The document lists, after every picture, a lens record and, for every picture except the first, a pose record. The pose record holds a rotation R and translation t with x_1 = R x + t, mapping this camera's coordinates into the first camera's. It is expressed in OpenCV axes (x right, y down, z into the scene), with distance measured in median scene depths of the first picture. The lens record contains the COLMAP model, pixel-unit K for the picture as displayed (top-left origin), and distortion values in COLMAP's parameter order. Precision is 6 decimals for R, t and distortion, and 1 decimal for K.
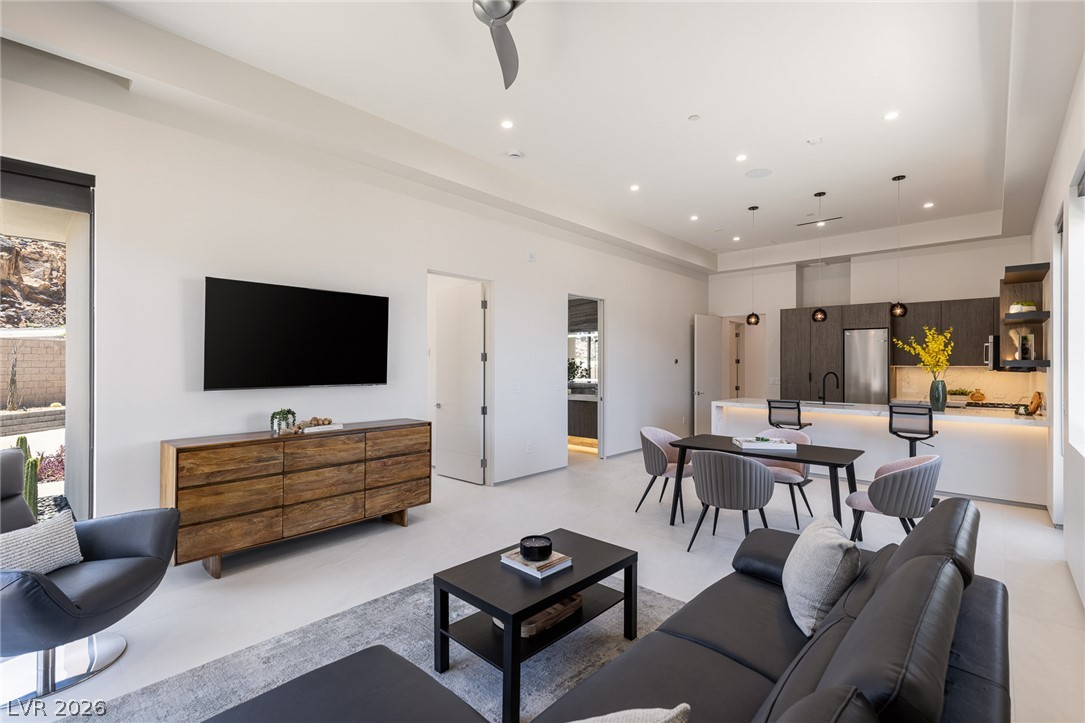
lens RADIAL K [[490.8, 0, 535.1], [0, 490.8, 361.5], [0, 0, 1]] dist [0.002708, 0.000069]
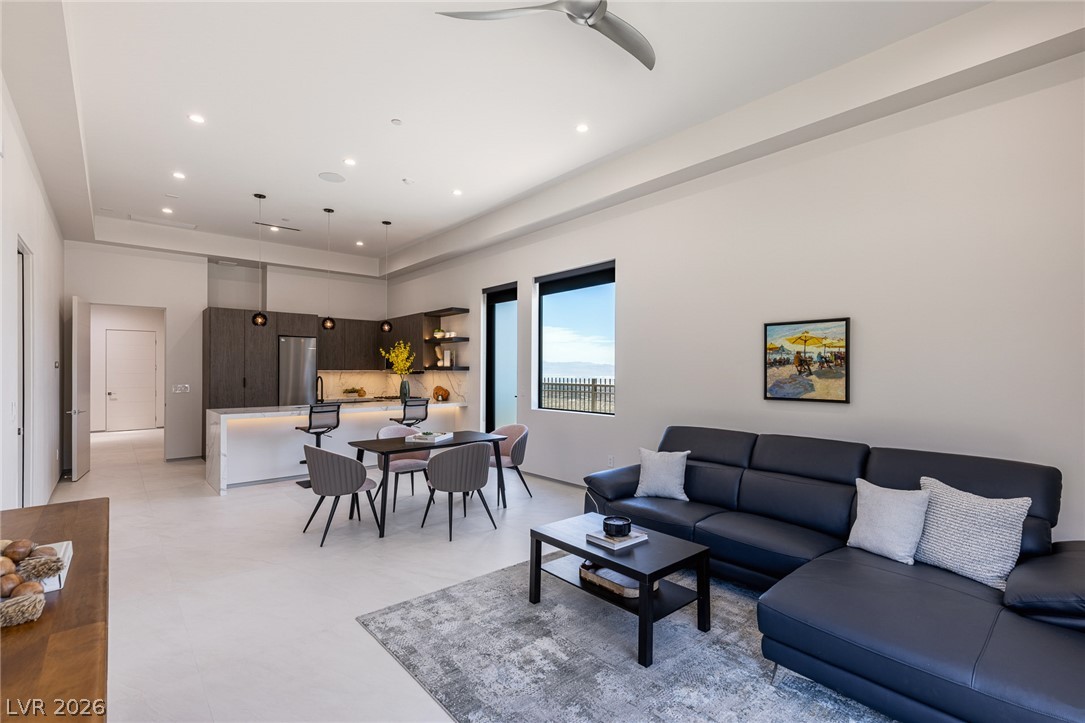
lens RADIAL K [[508.5, 0, 551.6], [0, 508.5, 367.9], [0, 0, 1]] dist [0.018313, 0.000166]
pose [[0.066734, 0.005060, 0.997758, -0.432167], [-0.003477, 0.999982, -0.004838, 0.005728], [-0.997765, -0.003147, 0.066751, 0.379764]]
